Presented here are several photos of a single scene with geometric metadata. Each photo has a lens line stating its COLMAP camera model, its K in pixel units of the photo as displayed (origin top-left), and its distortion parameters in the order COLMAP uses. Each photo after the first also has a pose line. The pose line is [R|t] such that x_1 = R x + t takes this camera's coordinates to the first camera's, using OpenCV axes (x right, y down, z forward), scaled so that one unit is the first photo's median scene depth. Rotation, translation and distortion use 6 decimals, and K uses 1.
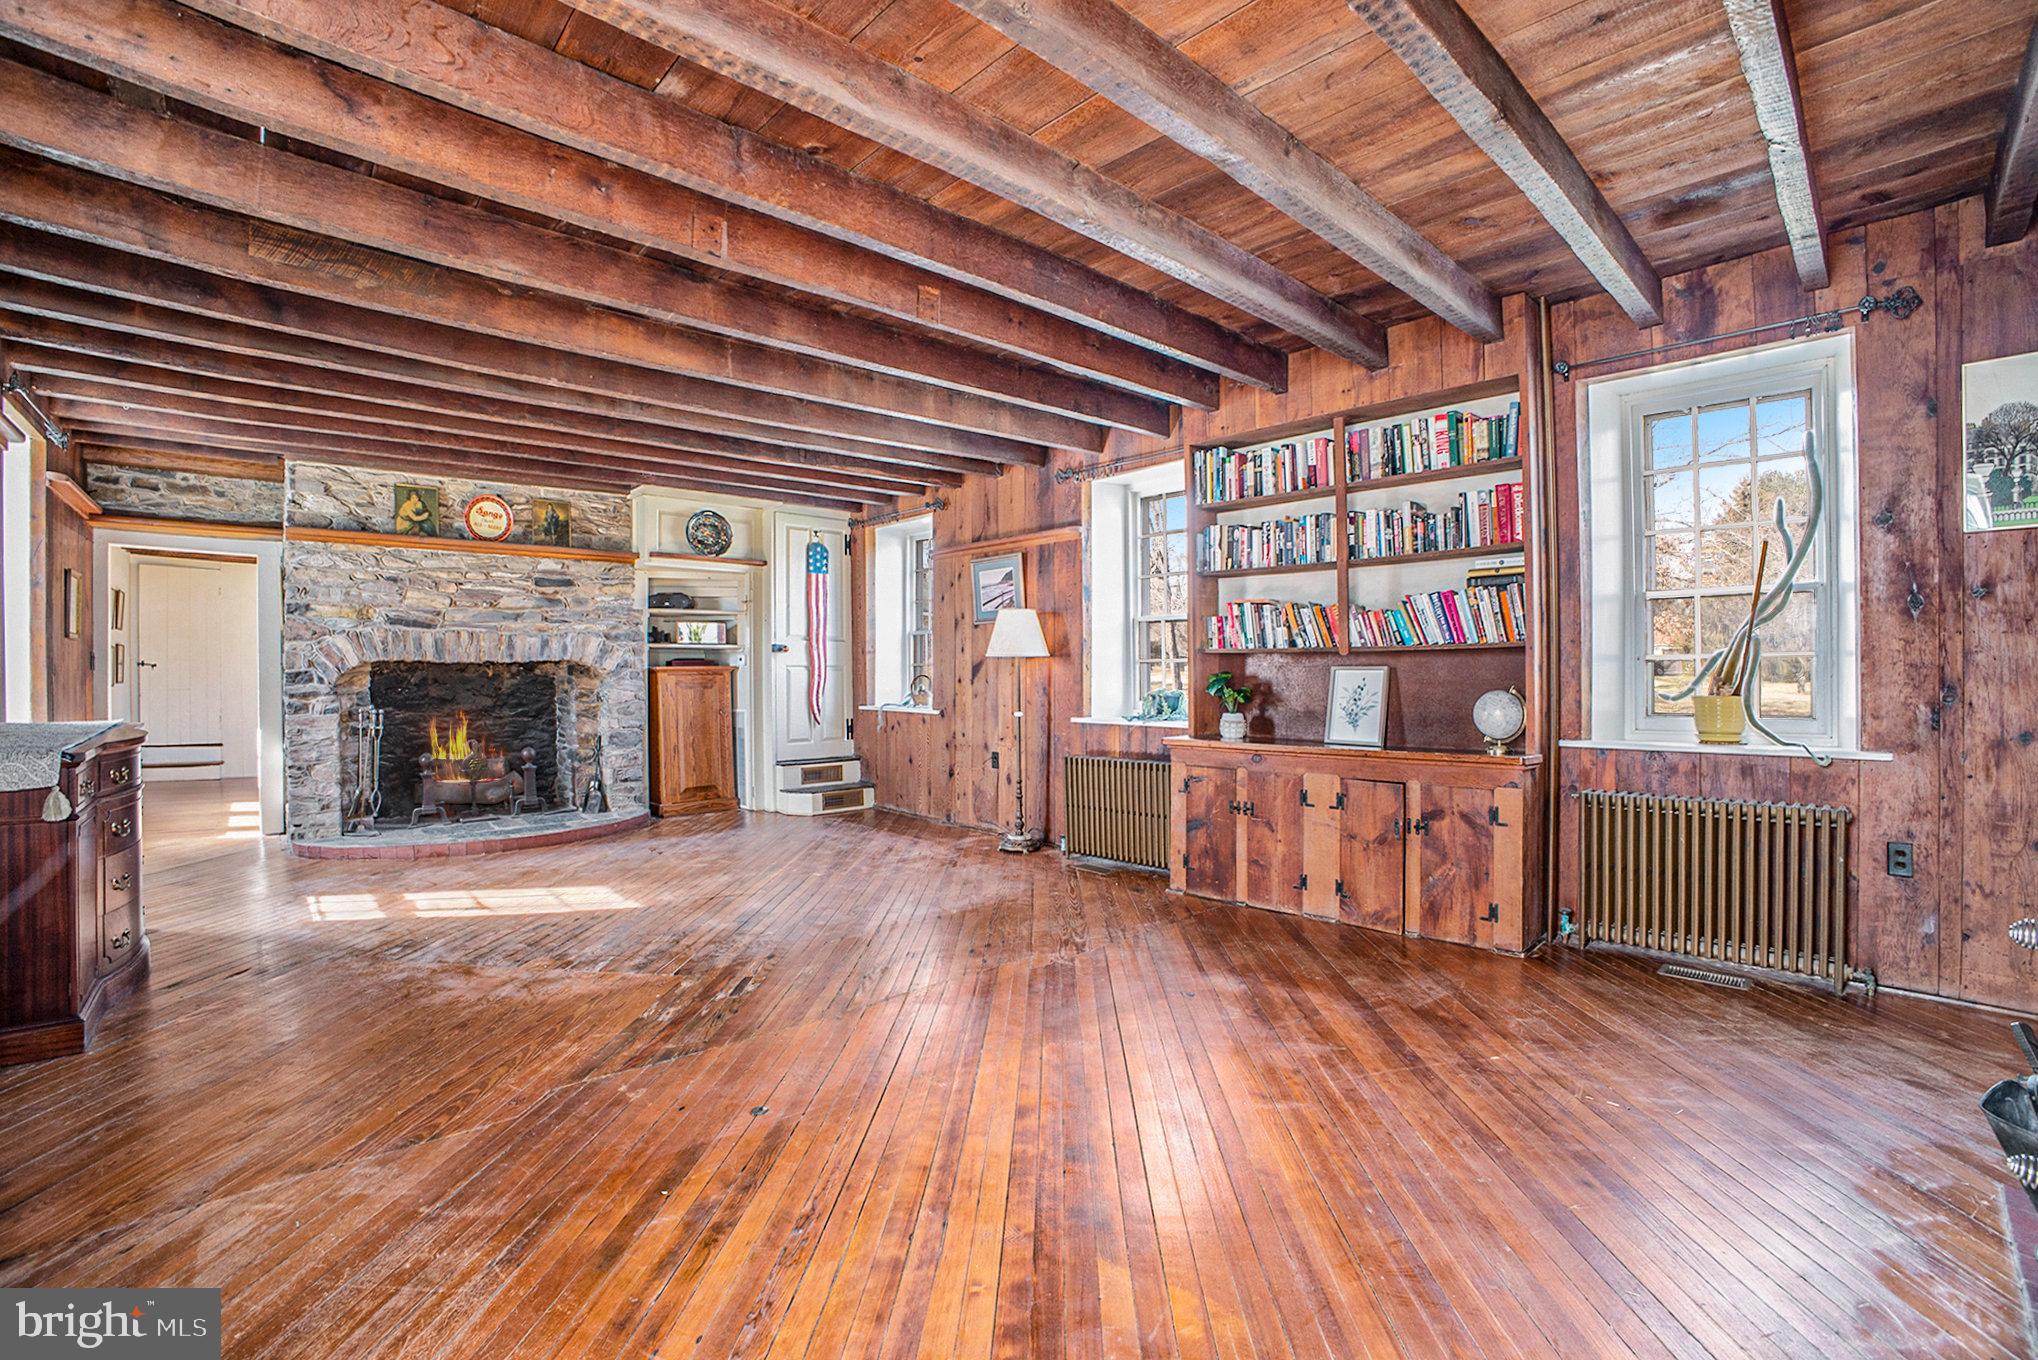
lens RADIAL K [[914.3, 0, 1017.0], [0, 914.3, 655.0], [0, 0, 1]] dist [0.000320, 0.072197]
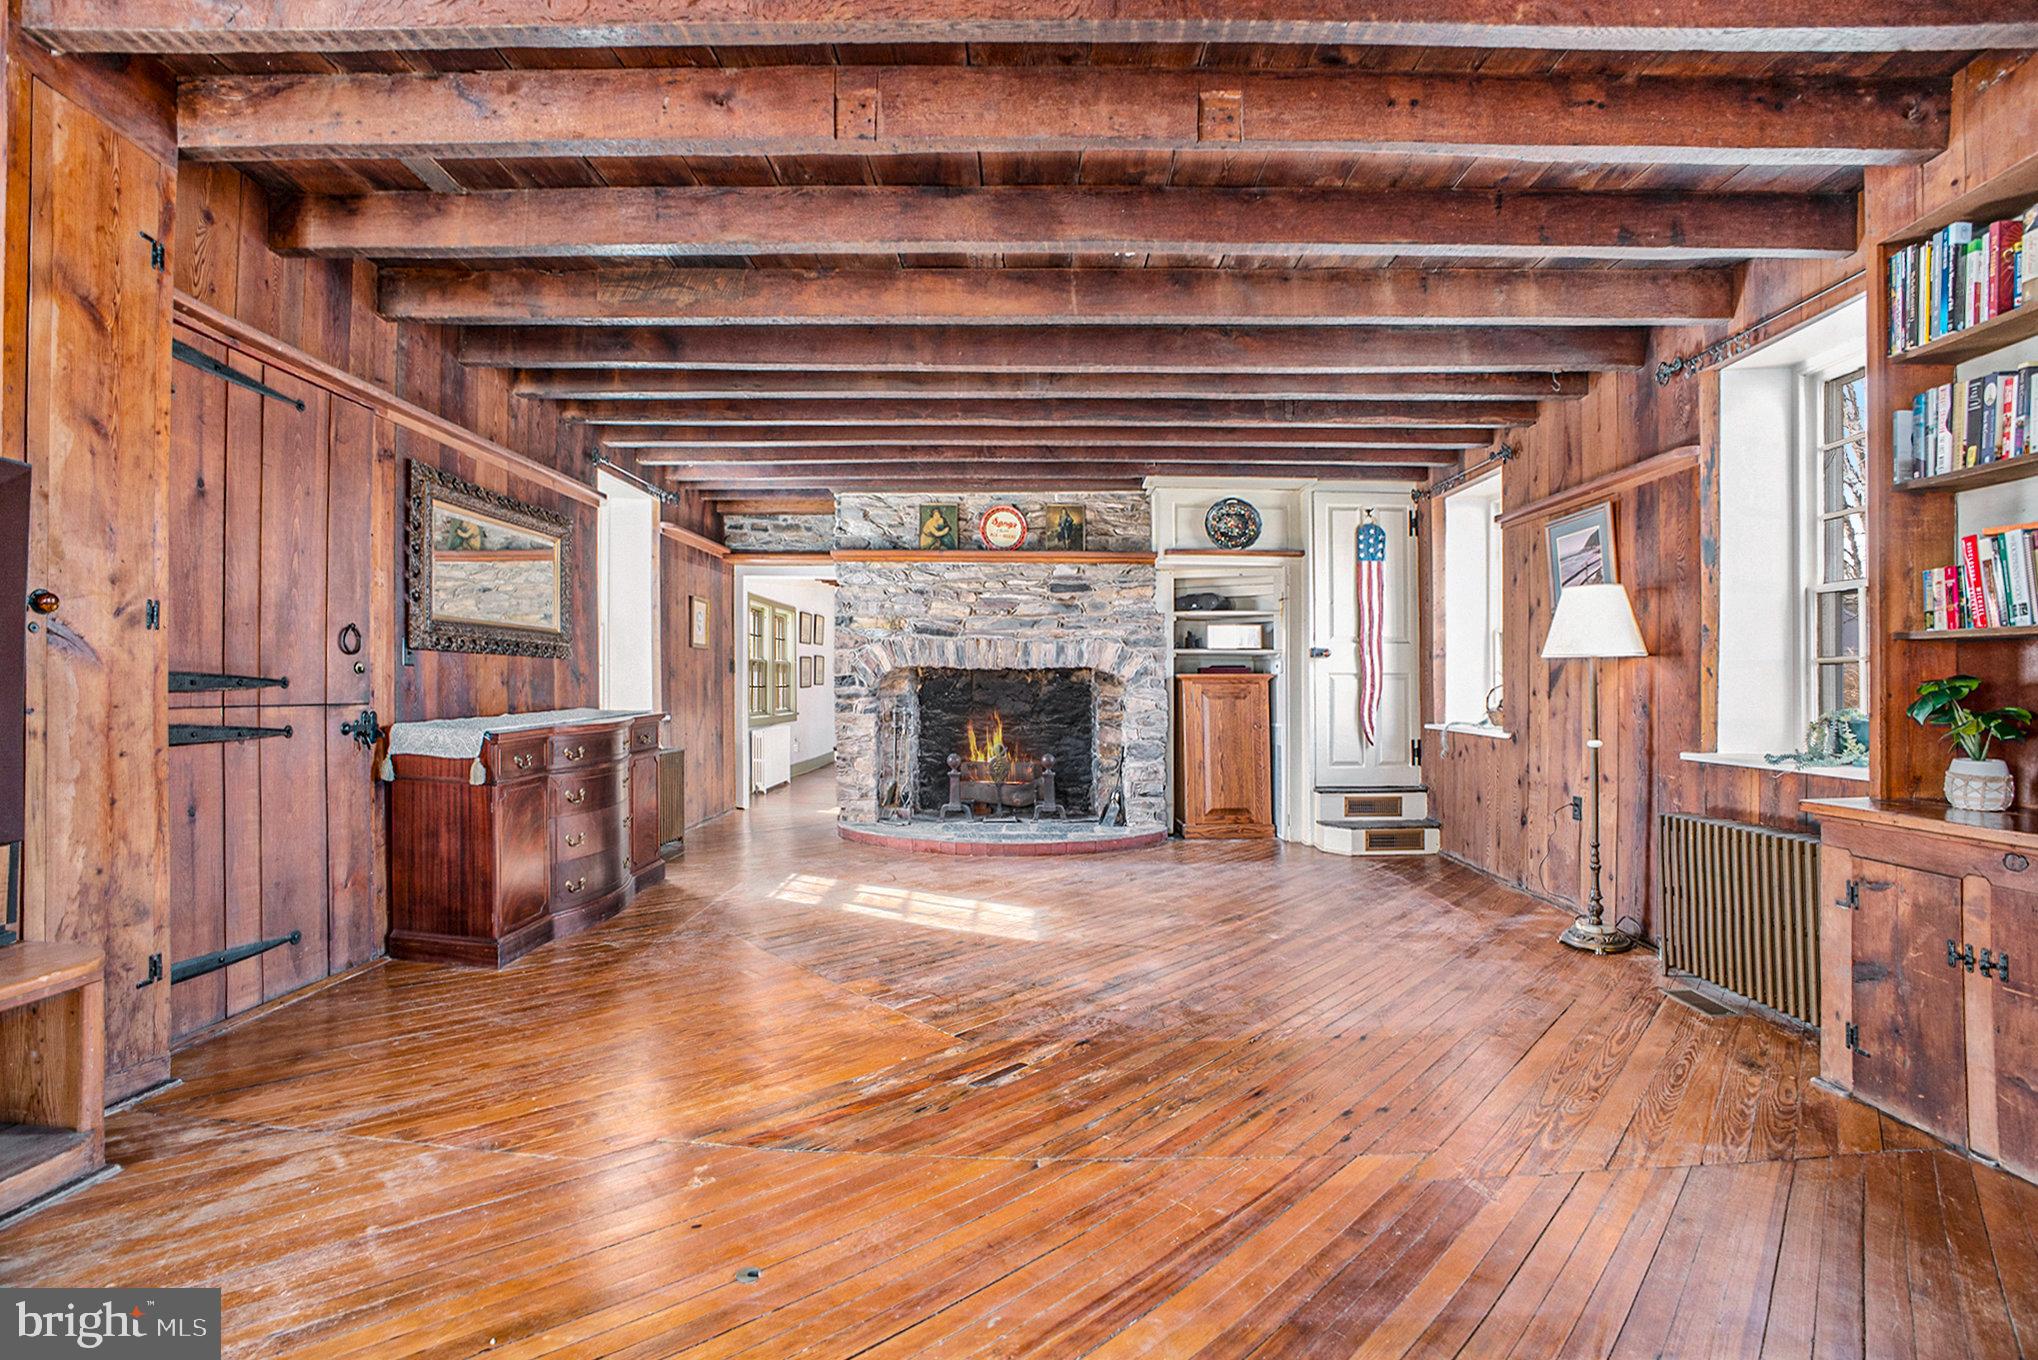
lens RADIAL K [[938.2, 0, 1019.0], [0, 938.2, 680.0], [0, 0, 1]] dist [-0.070125, 0.030454]
pose [[0.756568, 0.003510, -0.653906, 0.121324], [0.004657, 0.999931, 0.010755, 0.009498], [0.653899, -0.011181, 0.756500, 0.223782]]
